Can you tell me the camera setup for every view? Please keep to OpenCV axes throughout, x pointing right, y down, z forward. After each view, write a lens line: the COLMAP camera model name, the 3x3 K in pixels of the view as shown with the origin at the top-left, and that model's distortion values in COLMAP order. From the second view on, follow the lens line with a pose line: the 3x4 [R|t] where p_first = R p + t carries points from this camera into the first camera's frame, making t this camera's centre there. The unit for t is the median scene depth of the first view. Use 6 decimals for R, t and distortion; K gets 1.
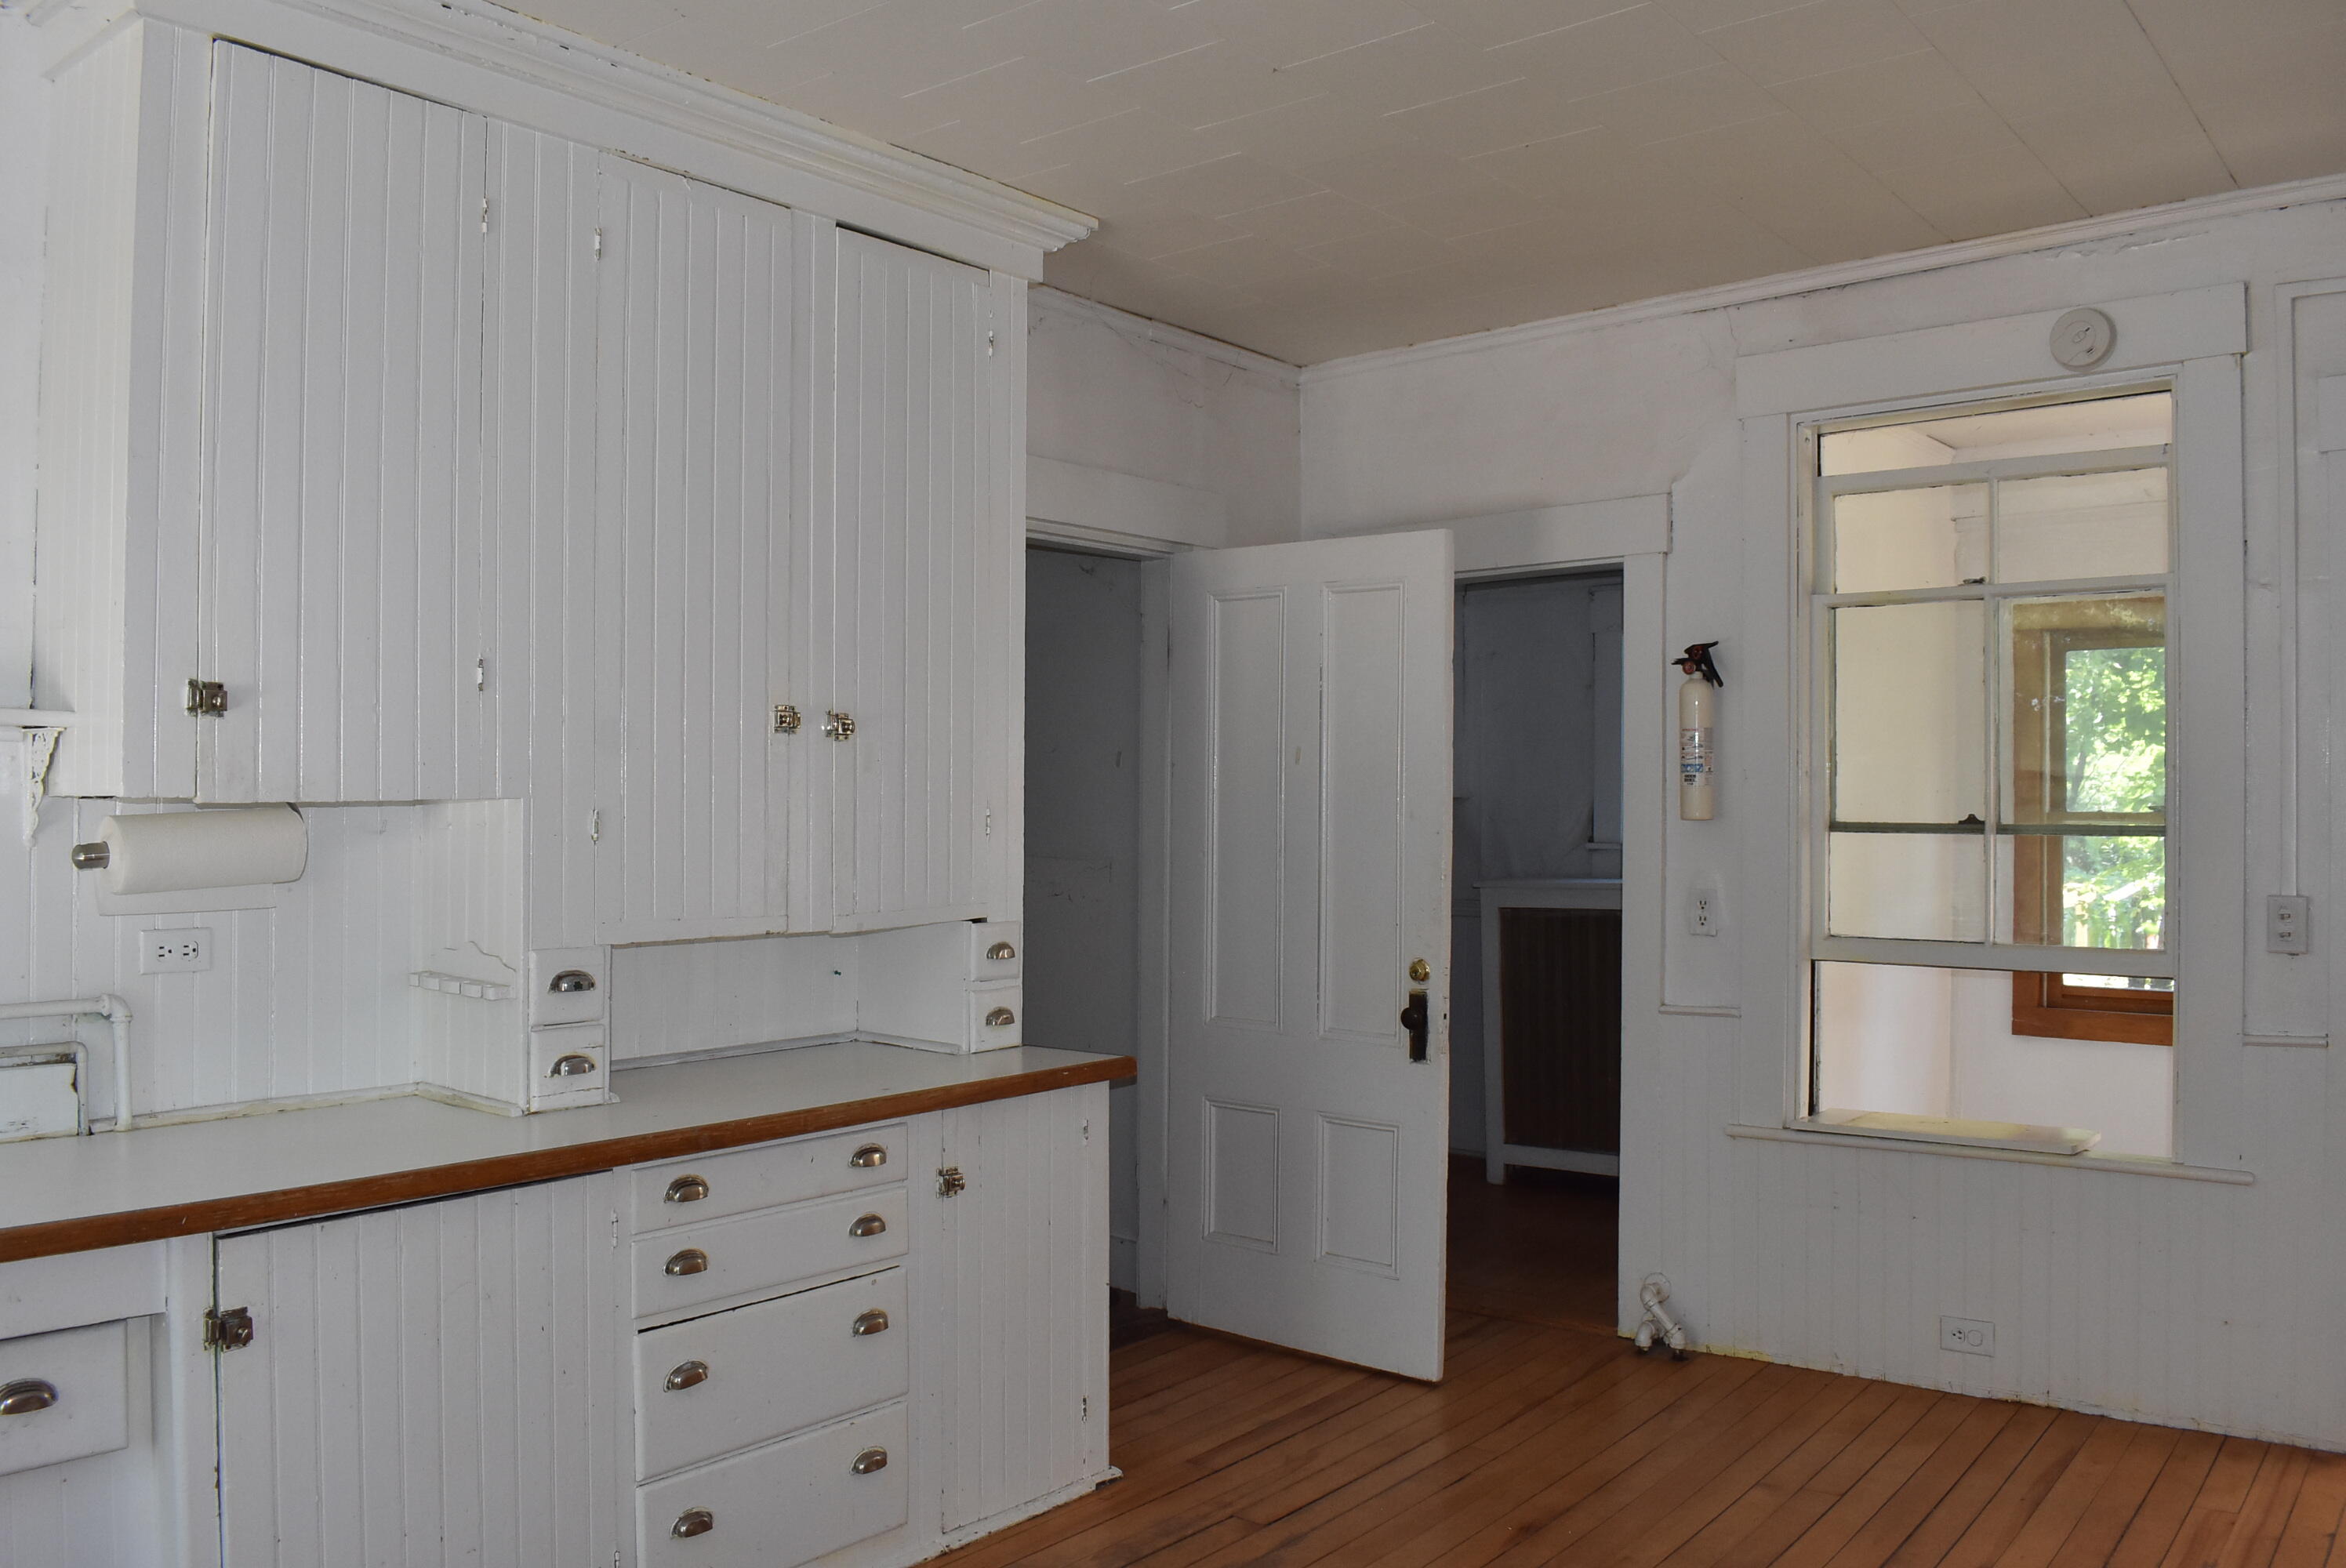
lens RADIAL K [[1830.9, 0, 1173.0], [0, 1830.9, 784.0], [0, 0, 1]] dist [-0.093767, -0.005204]
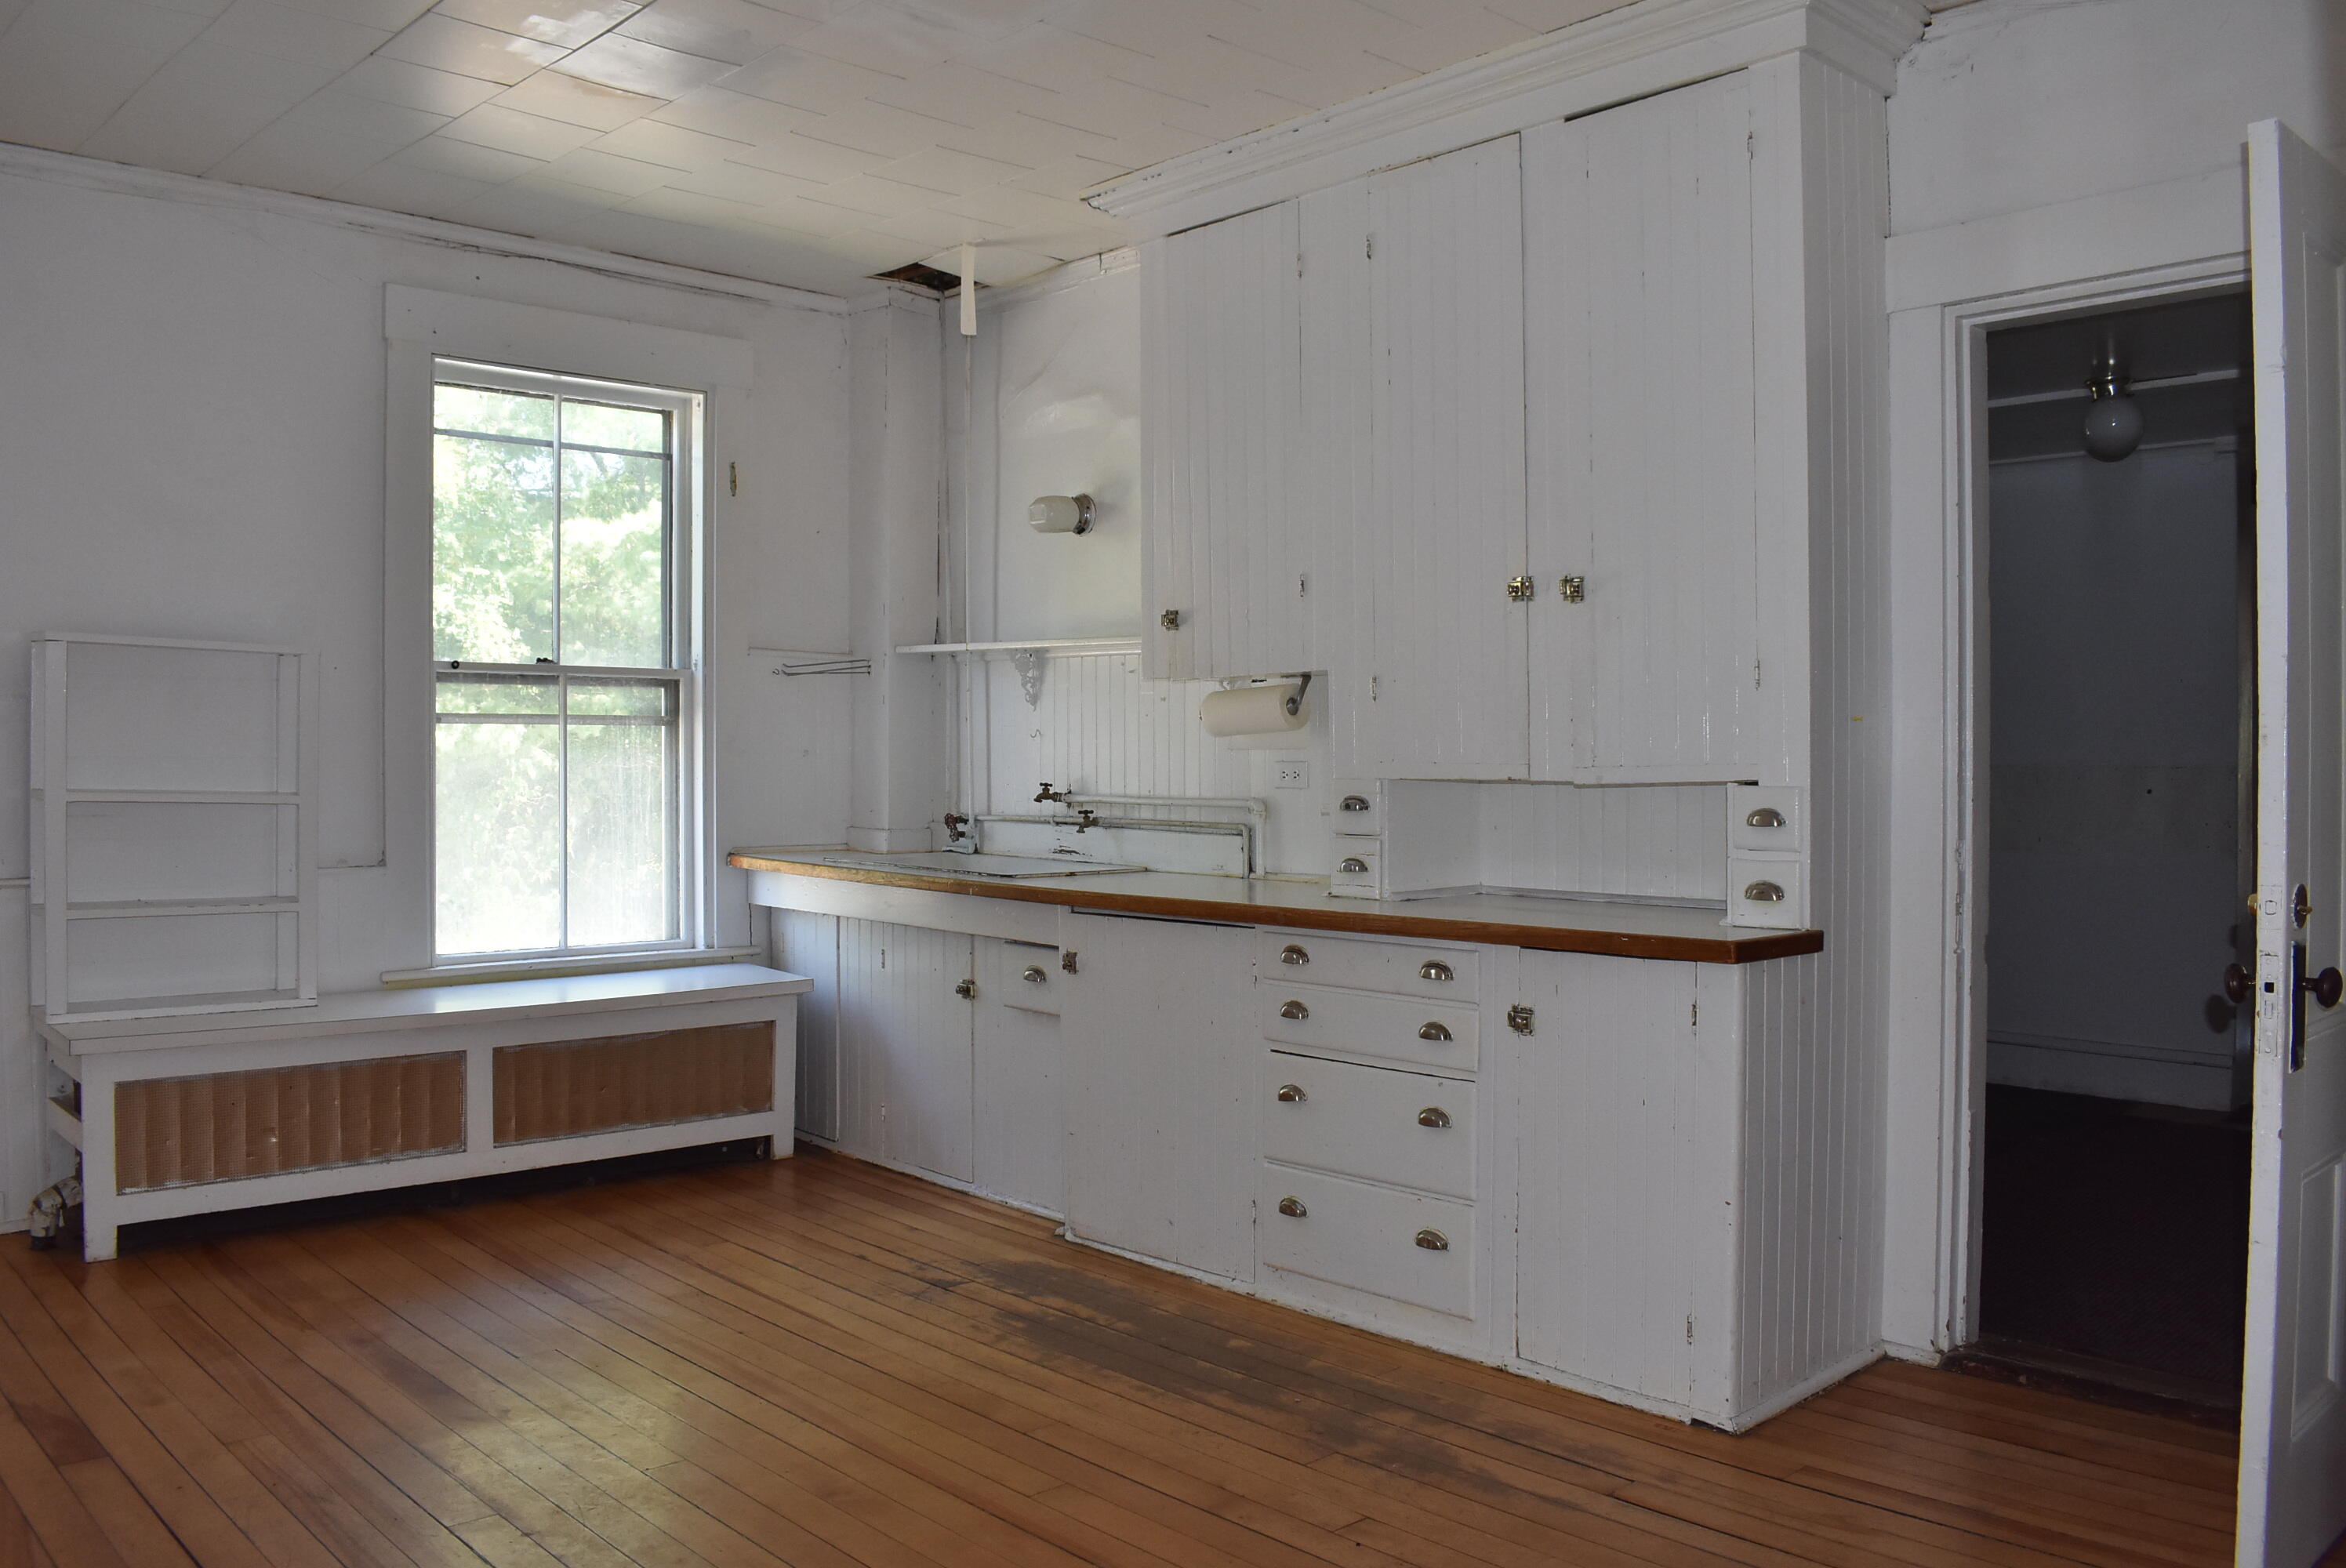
lens RADIAL K [[1830.9, 0, 1173.0], [0, 1830.9, 784.0], [0, 0, 1]] dist [-0.093767, -0.005204]
pose [[-0.133858, 0.011569, -0.990933, 0.934488], [0.009605, 0.999900, 0.010376, 0.071131], [0.990954, -0.008129, -0.133956, 0.943420]]
